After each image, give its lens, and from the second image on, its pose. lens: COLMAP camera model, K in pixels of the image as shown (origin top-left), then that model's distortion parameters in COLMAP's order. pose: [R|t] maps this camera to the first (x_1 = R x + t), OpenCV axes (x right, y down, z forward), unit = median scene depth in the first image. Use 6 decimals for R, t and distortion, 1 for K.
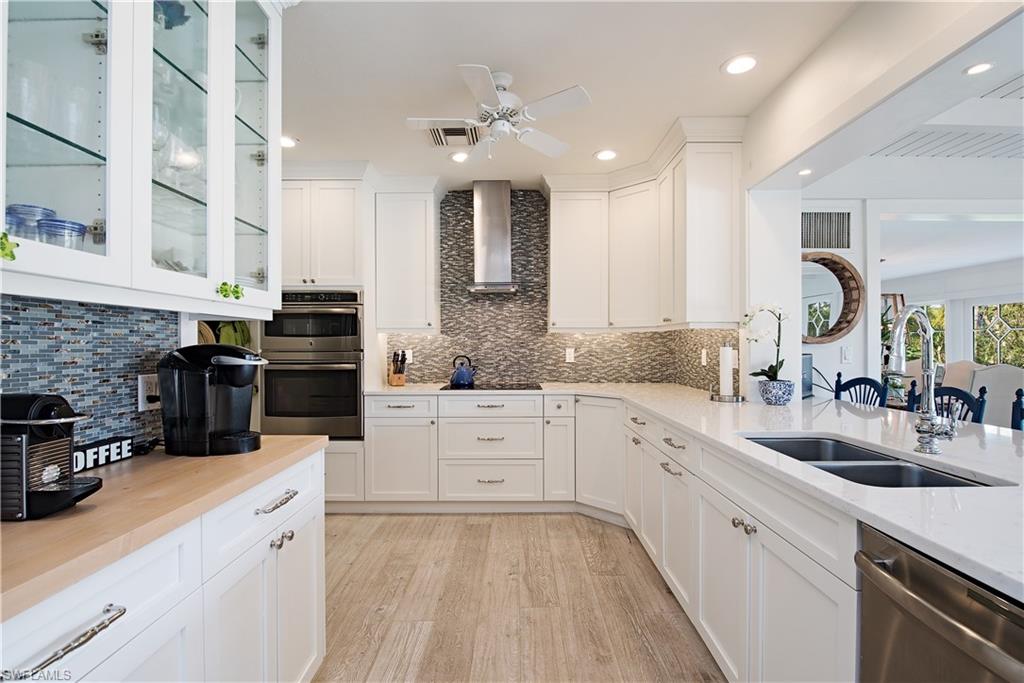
lens RADIAL K [[480.7, 0, 511.9], [0, 480.7, 345.8], [0, 0, 1]] dist [-0.003261, -0.000220]
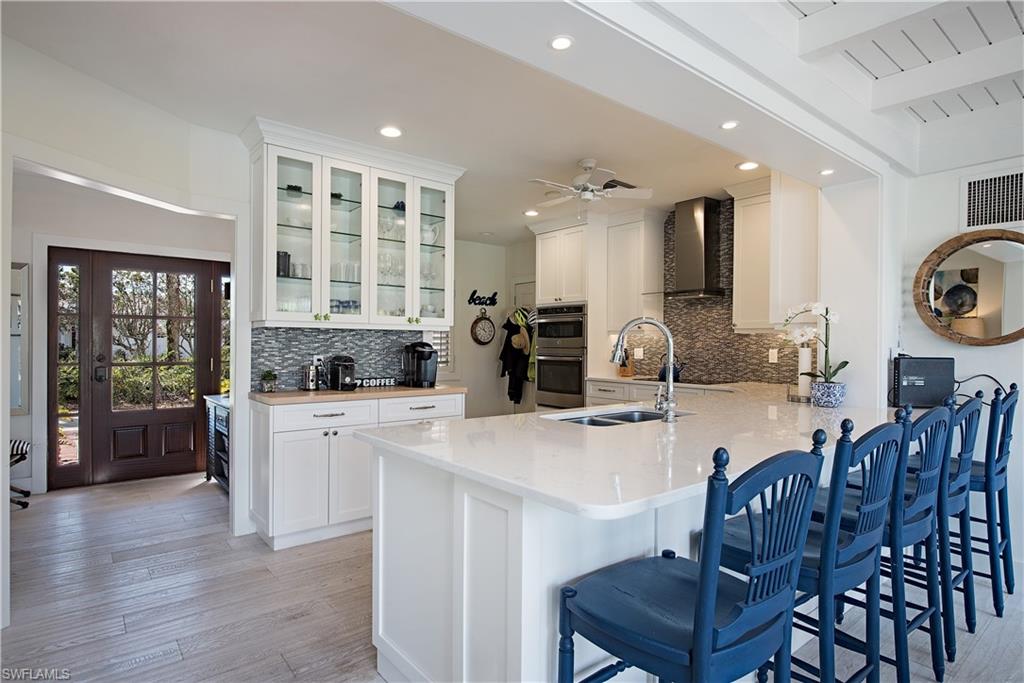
lens RADIAL K [[544.5, 0, 512.5], [0, 544.5, 342.8], [0, 0, 1]] dist [0.001998, 0.000451]
pose [[0.636602, 0.005629, -0.771172, 0.647847], [-0.009538, 0.999954, -0.000575, -0.000997], [0.771134, 0.007722, 0.636626, -0.132902]]
